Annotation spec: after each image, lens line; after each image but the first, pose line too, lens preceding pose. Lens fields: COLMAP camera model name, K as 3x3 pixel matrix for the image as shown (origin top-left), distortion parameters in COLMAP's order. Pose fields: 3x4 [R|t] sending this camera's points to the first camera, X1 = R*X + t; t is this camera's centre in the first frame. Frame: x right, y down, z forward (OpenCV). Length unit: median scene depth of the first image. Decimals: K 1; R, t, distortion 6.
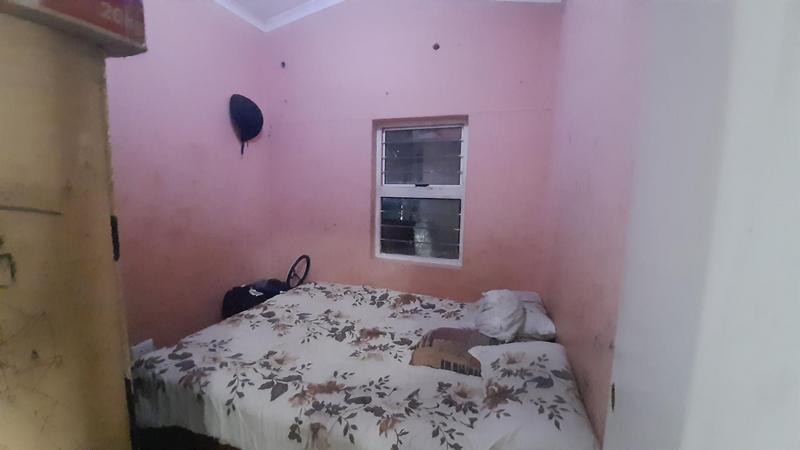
lens RADIAL K [[310.9, 0, 397.8], [0, 310.9, 223.2], [0, 0, 1]] dist [-0.006755, -0.000618]
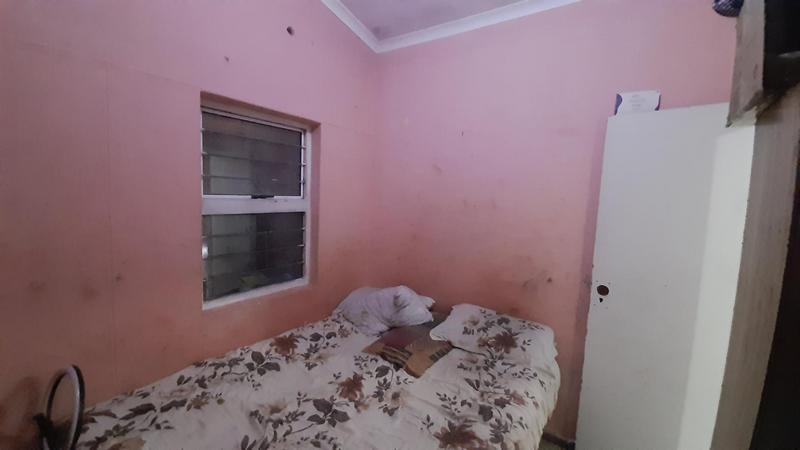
lens RADIAL K [[310.9, 0, 396.7], [0, 310.9, 224.5], [0, 0, 1]] dist [-0.006755, -0.000618]
pose [[0.279629, -0.100501, 0.954833, -0.636789], [0.076588, 0.993672, 0.082160, -0.101335], [-0.957048, 0.050154, 0.285557, 0.517846]]
